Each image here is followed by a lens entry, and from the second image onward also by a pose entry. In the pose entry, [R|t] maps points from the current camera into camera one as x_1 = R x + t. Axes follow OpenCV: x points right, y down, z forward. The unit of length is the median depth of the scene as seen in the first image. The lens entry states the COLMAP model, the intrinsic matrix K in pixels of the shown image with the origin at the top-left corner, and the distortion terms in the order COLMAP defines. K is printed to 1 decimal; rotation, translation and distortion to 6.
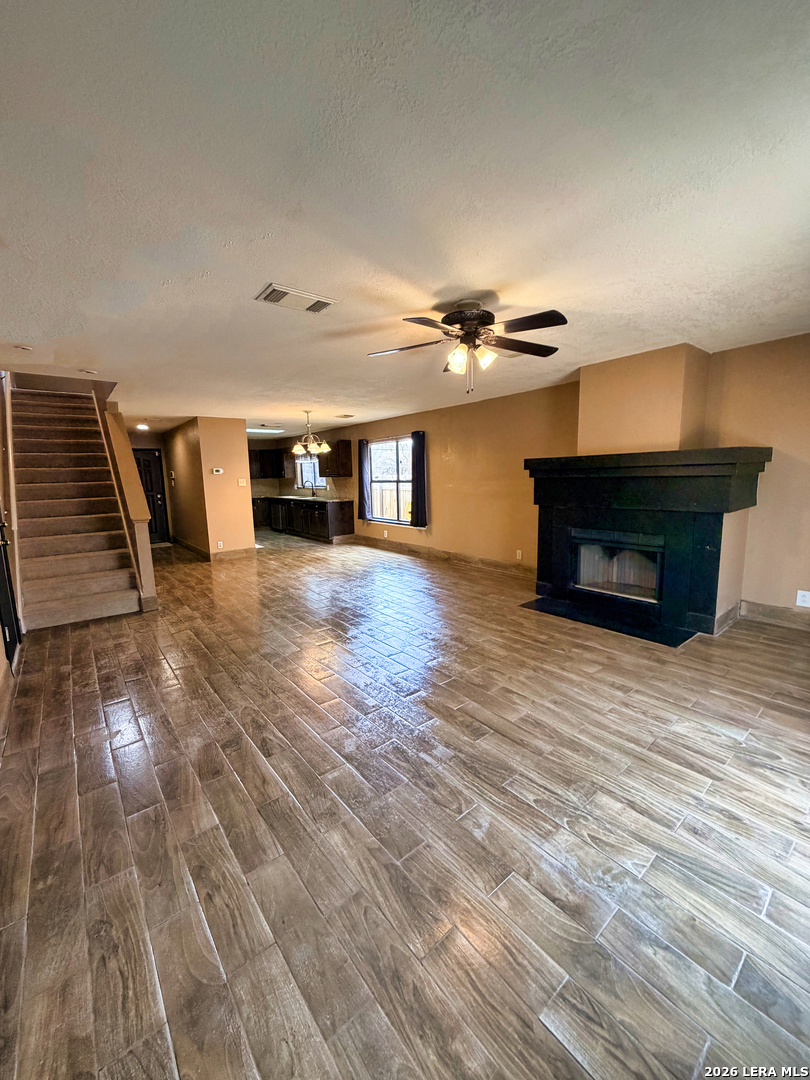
lens RADIAL K [[428.7, 0, 404.8], [0, 428.7, 540.6], [0, 0, 1]] dist [-0.001047, -0.000843]
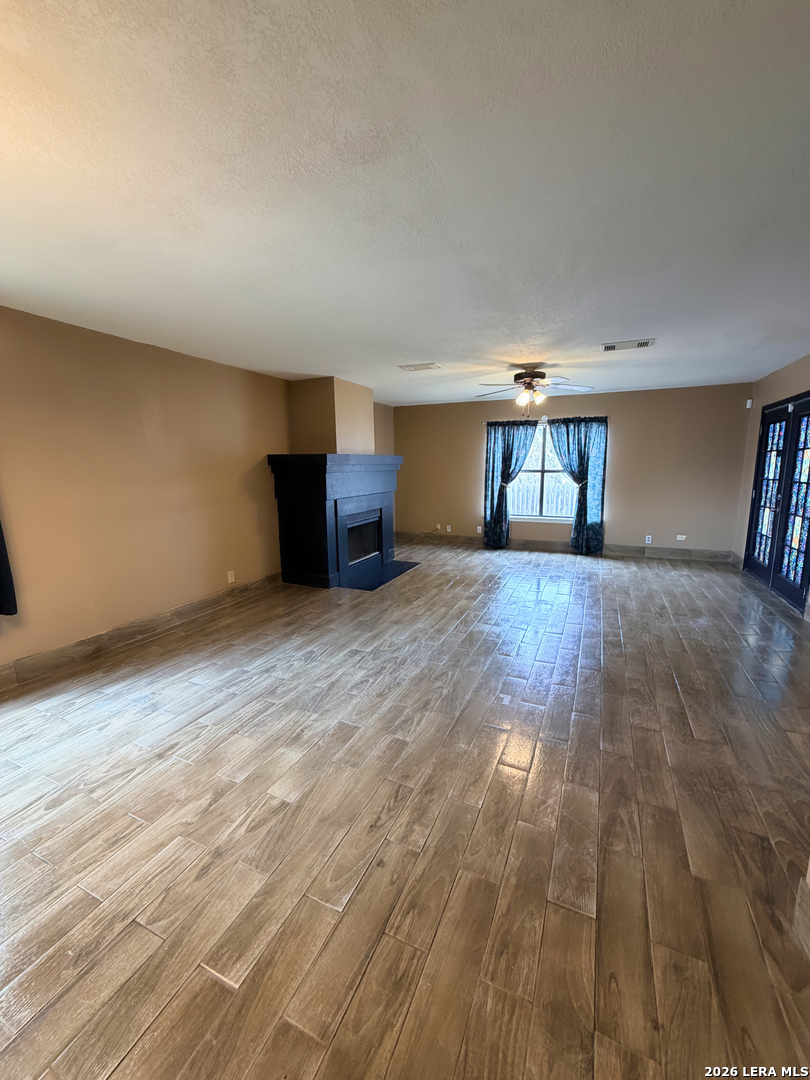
lens RADIAL K [[428.7, 0, 400.6], [0, 428.7, 537.9], [0, 0, 1]] dist [-0.001047, -0.000843]
pose [[-0.452851, -0.119587, 0.883530, -0.774363], [0.157505, 0.964648, 0.211295, -0.212925], [-0.877564, 0.234846, -0.418006, 1.475522]]
